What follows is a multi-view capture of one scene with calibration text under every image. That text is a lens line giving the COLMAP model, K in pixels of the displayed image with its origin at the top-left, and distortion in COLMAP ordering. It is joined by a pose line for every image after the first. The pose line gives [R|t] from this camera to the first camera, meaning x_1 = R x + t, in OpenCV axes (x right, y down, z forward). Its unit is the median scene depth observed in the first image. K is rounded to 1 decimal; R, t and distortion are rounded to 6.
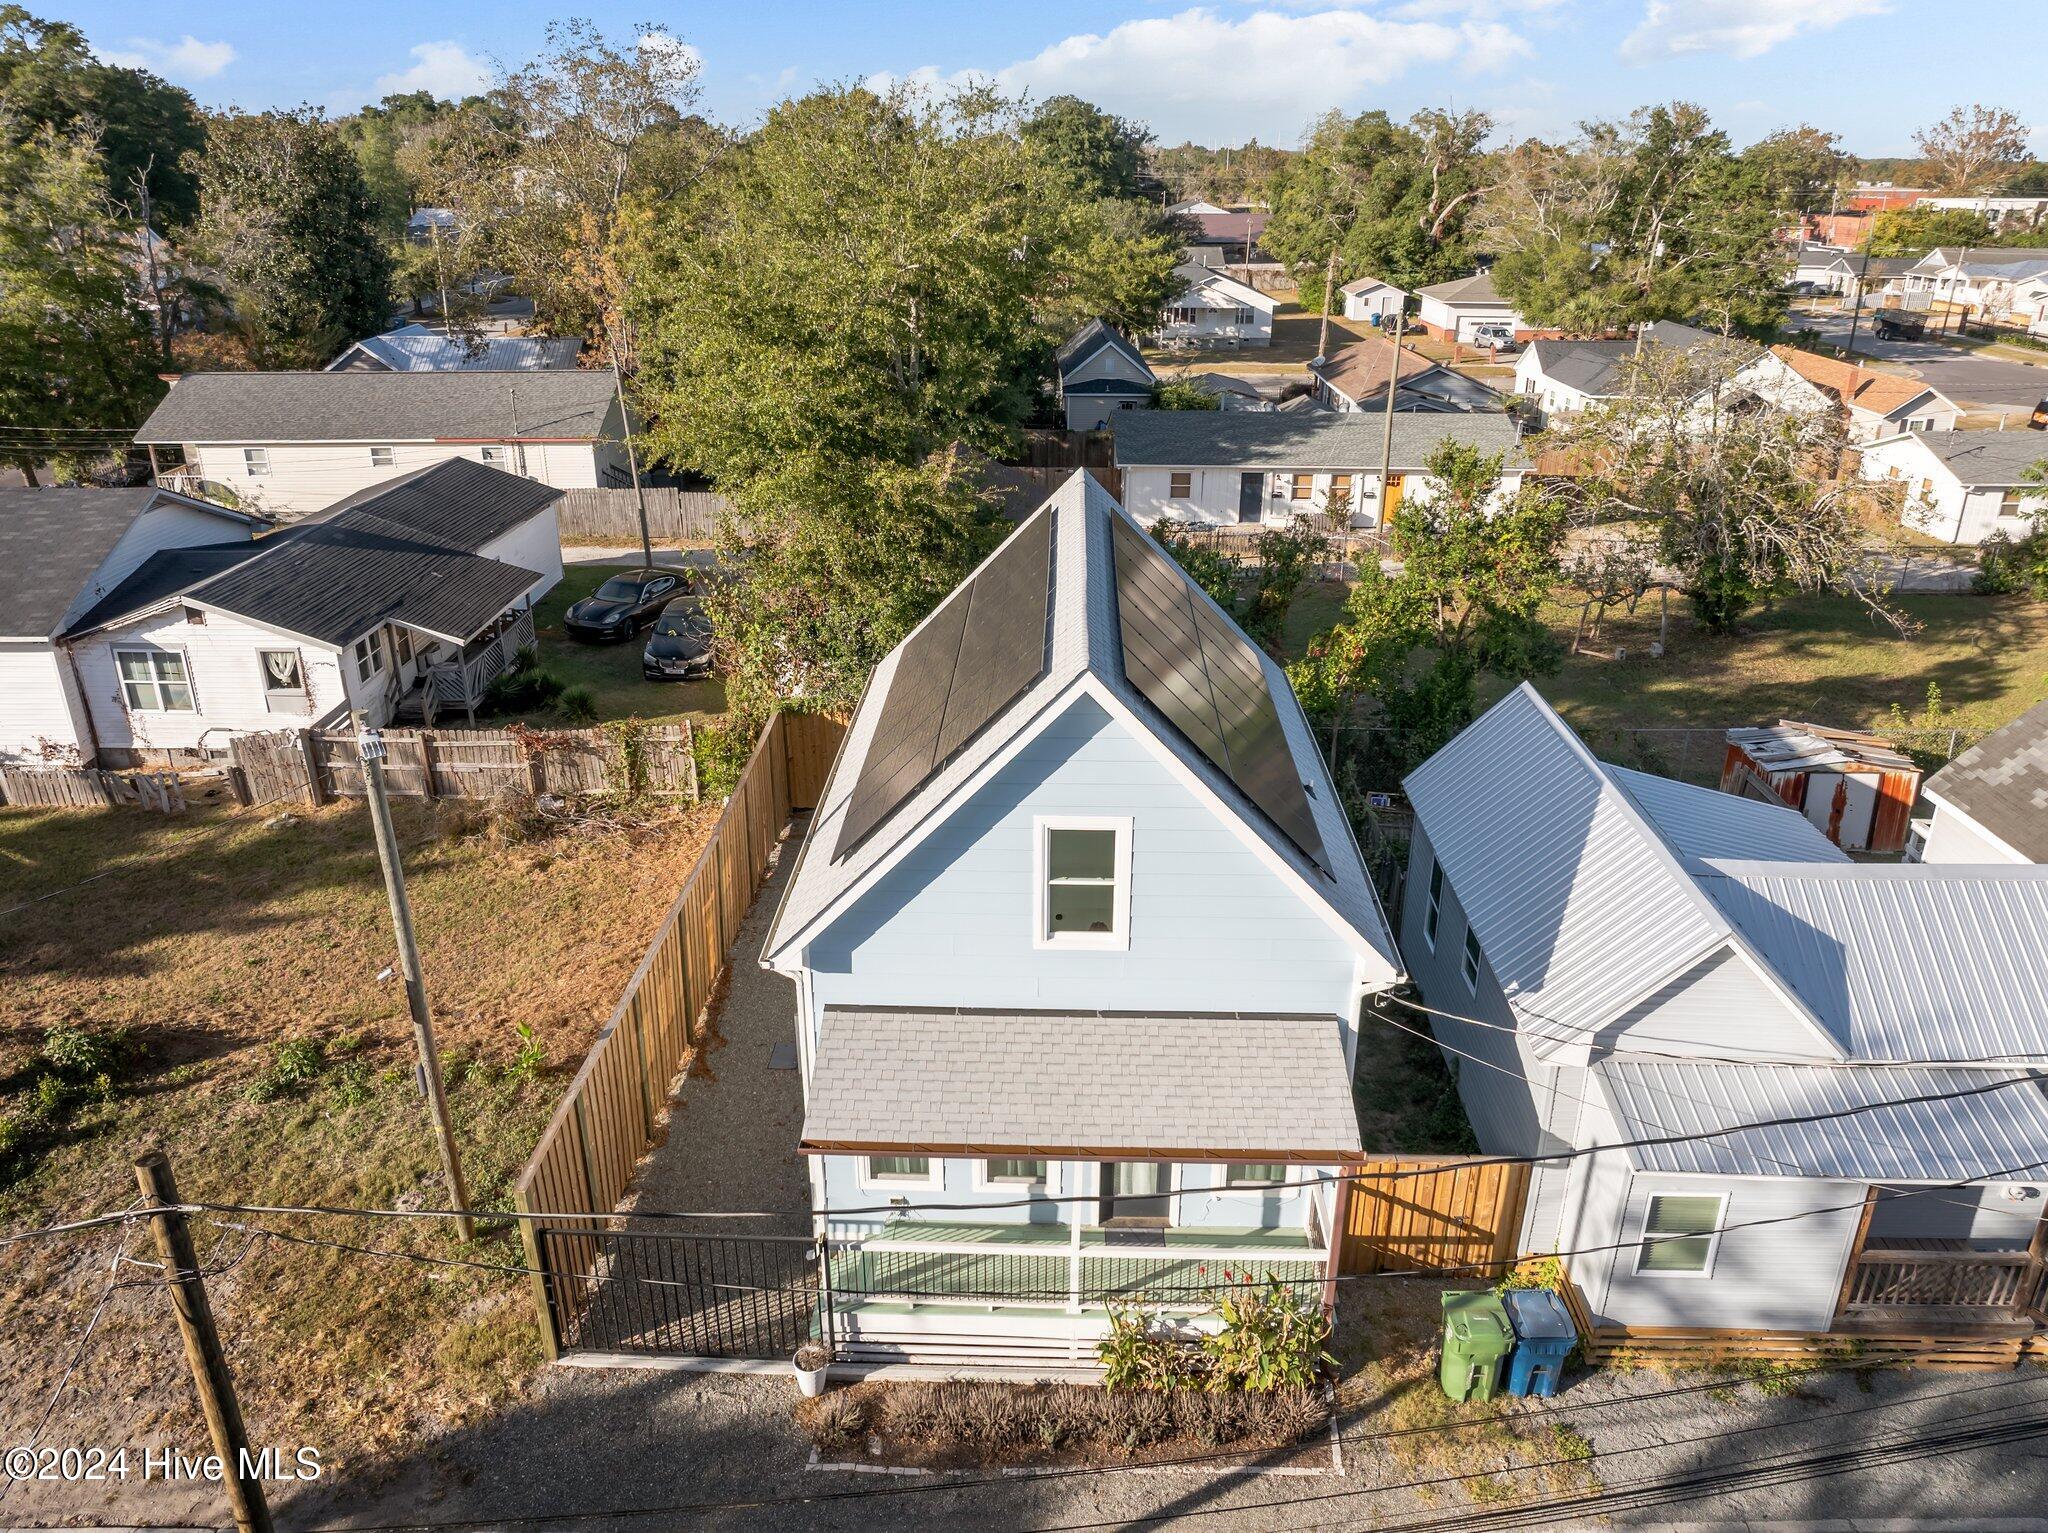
lens RADIAL K [[1440.8, 0, 1008.2], [0, 1440.8, 767.7], [0, 0, 1]] dist [-0.037929, 0.001558]
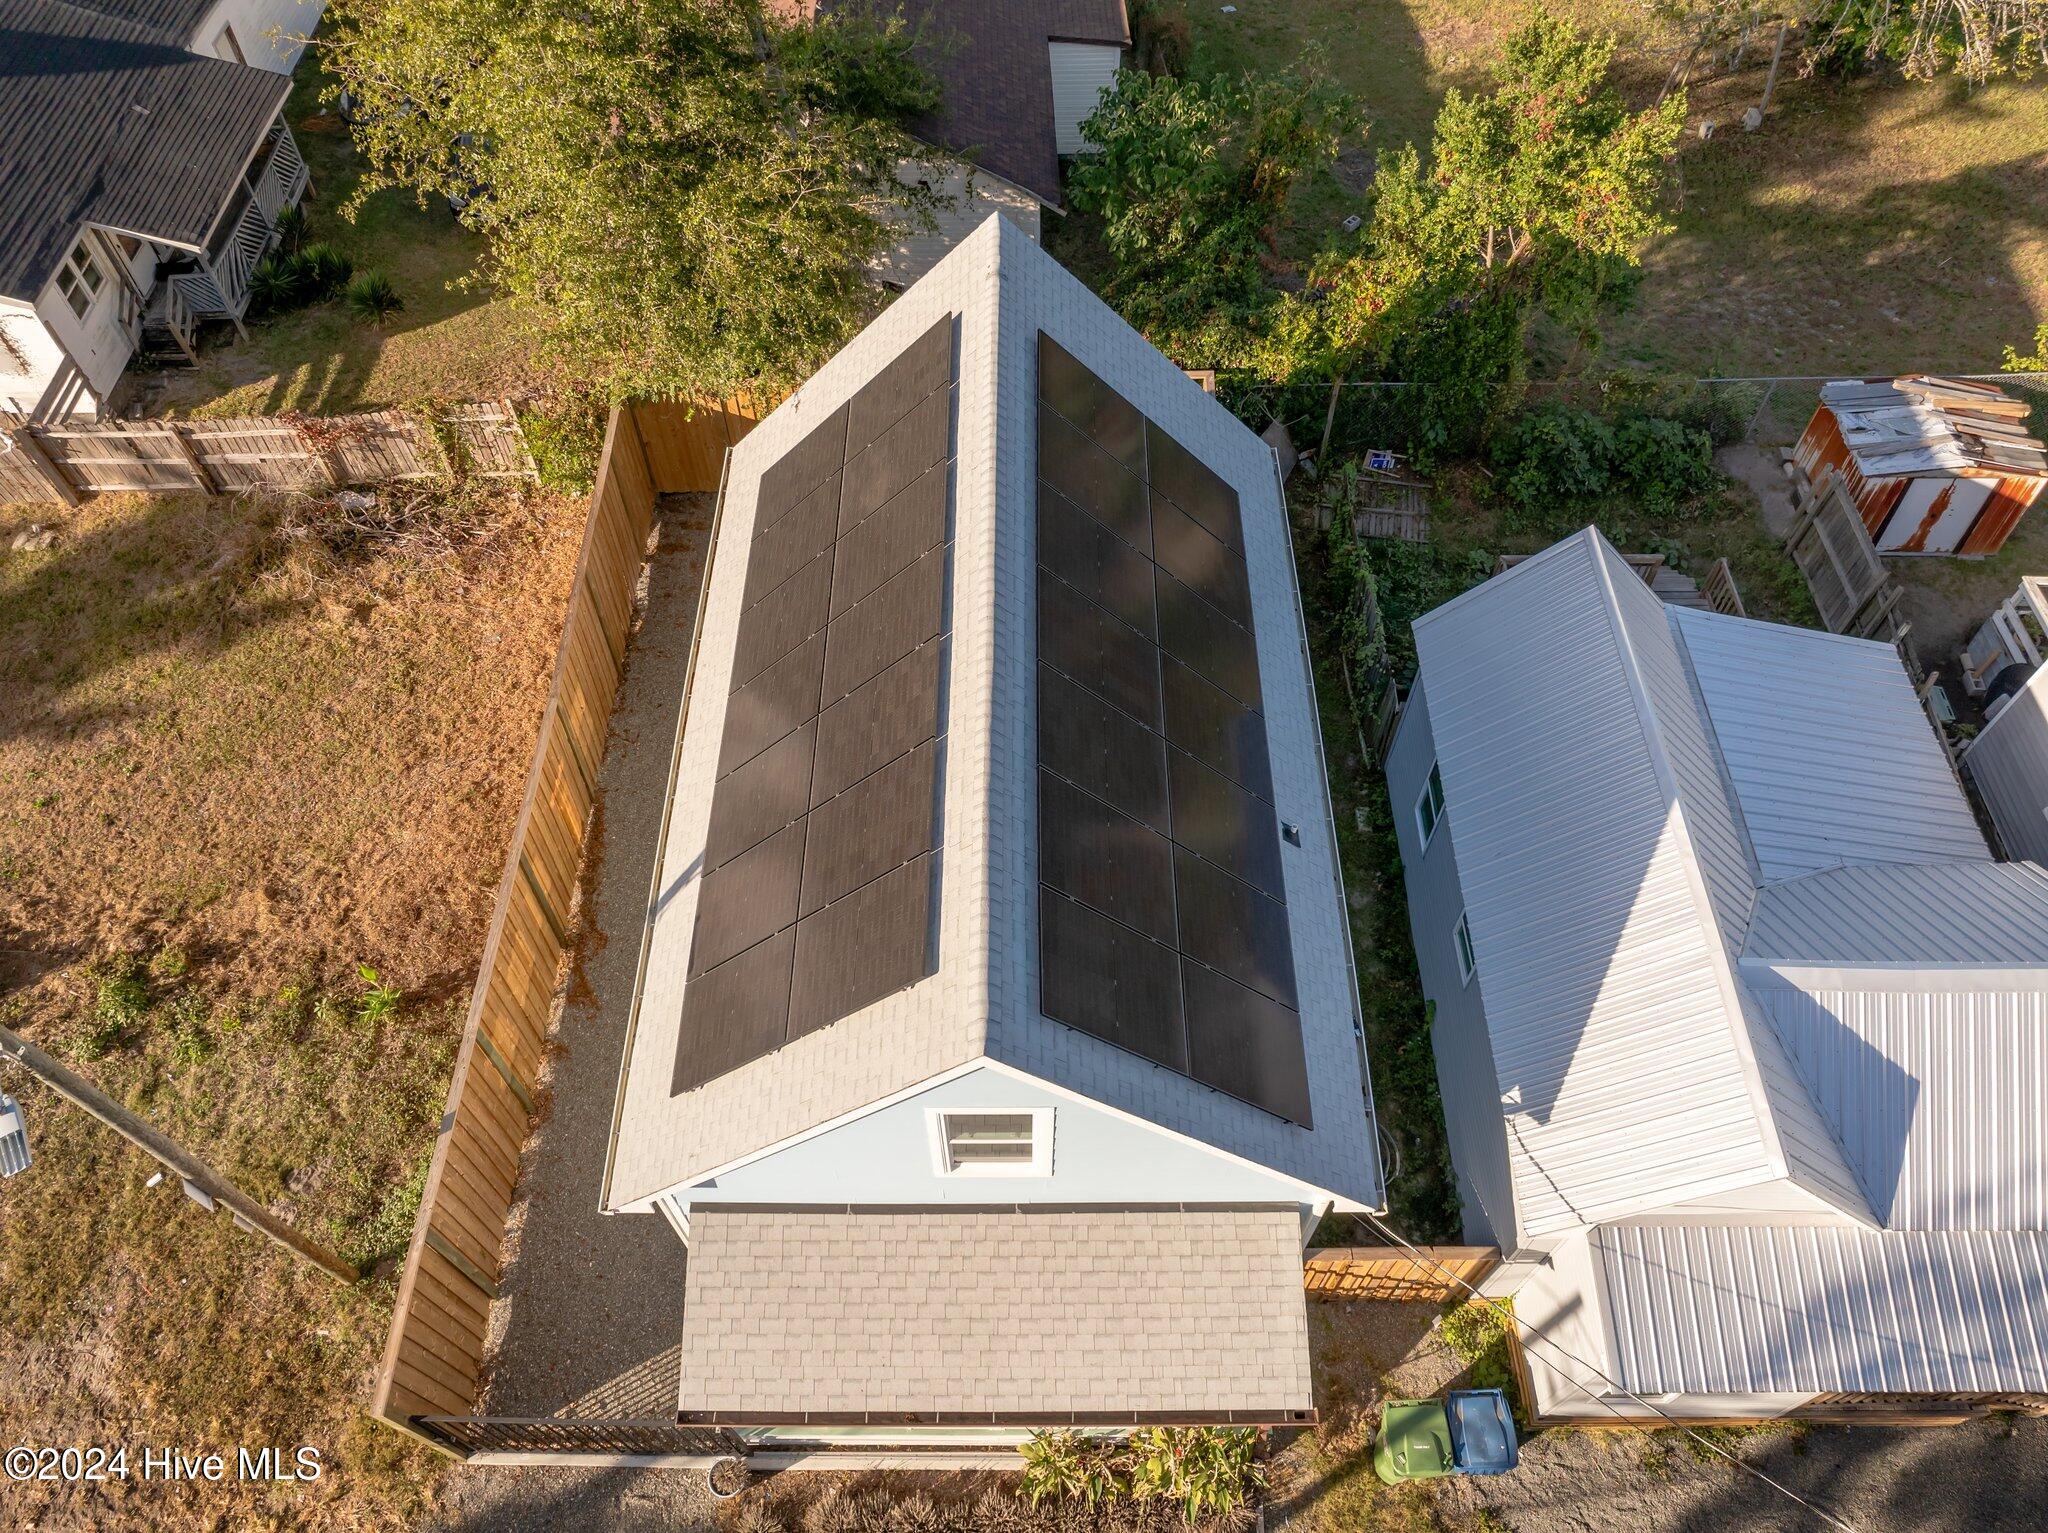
lens RADIAL K [[1430.4, 0, 1009.9], [0, 1430.4, 743.7], [0, 0, 1]] dist [-0.036287, 0.006415]
pose [[0.999157, -0.037527, 0.016654, 0.032440], [0.023288, 0.852081, 0.522892, -0.293774], [-0.033813, -0.522063, 0.852236, 0.256522]]
